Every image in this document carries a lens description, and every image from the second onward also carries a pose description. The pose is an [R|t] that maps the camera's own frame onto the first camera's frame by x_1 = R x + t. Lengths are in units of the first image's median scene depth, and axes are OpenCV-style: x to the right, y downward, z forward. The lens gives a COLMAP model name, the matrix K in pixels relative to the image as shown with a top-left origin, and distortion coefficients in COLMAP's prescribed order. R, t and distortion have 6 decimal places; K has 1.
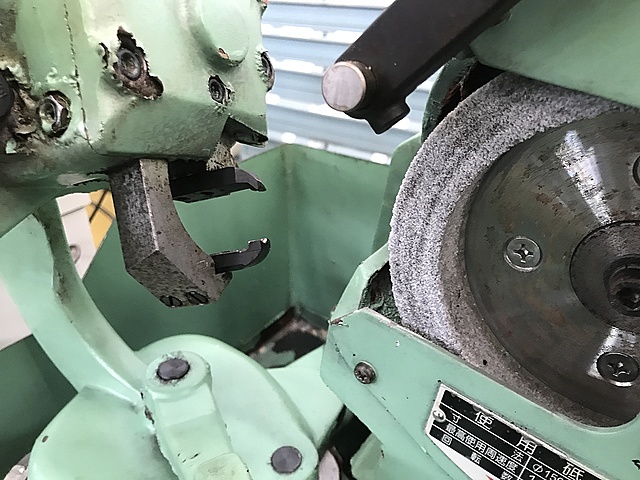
lens RADIAL K [[538.7, 0, 319.7], [0, 538.7, 225.7], [0, 0, 1]] dist [0.002290, -0.008509]
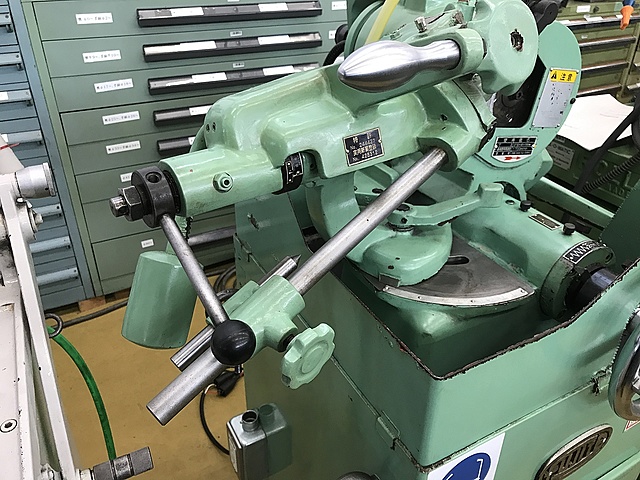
lens RADIAL K [[538.7, 0, 322.7], [0, 538.7, 227.4], [0, 0, 1]] dist [0.002290, -0.008509]
pose [[0.428616, -0.434744, 0.792014, -3.618440], [0.393189, 0.879009, 0.269714, -0.657497], [-0.813444, 0.195807, 0.547694, 0.058868]]
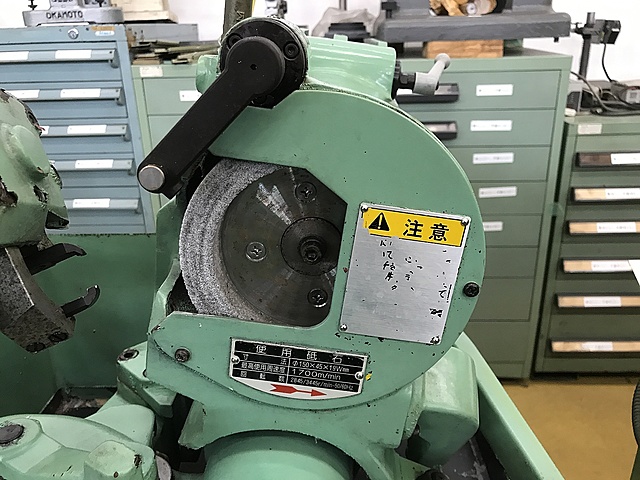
lens RADIAL K [[538.7, 0, 322.3], [0, 538.7, 223.0], [0, 0, 1]] dist [0.002290, -0.008509]
pose [[0.829655, -0.205883, 0.518927, -0.343135], [0.271037, 0.961164, -0.051992, 0.113274], [-0.488069, 0.183783, 0.853236, -0.639689]]
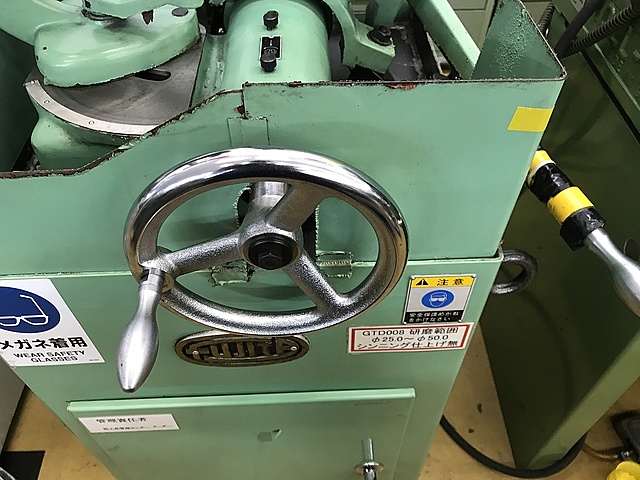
lens RADIAL K [[538.7, 0, 321.3], [0, 538.7, 240.8], [0, 0, 1]] dist [0.002290, -0.008509]
pose [[0.793242, -0.467357, 0.390314, -1.199272], [0.287476, 0.852516, 0.436549, 0.665915], [-0.536772, -0.234083, 0.810605, -1.569043]]
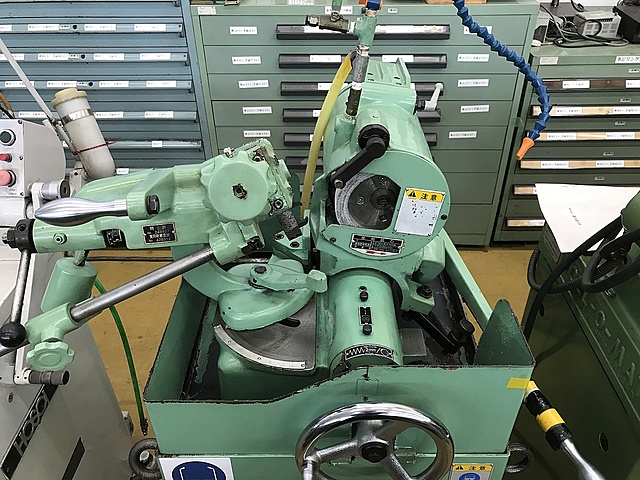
lens RADIAL K [[538.7, 0, 320.7], [0, 538.7, 226.9], [0, 0, 1]] dist [0.002290, -0.008509]
pose [[0.816677, -0.327423, 0.475219, -2.101443], [0.266043, 0.944351, 0.193450, -0.696277], [-0.512114, -0.031558, 0.858338, -2.690050]]
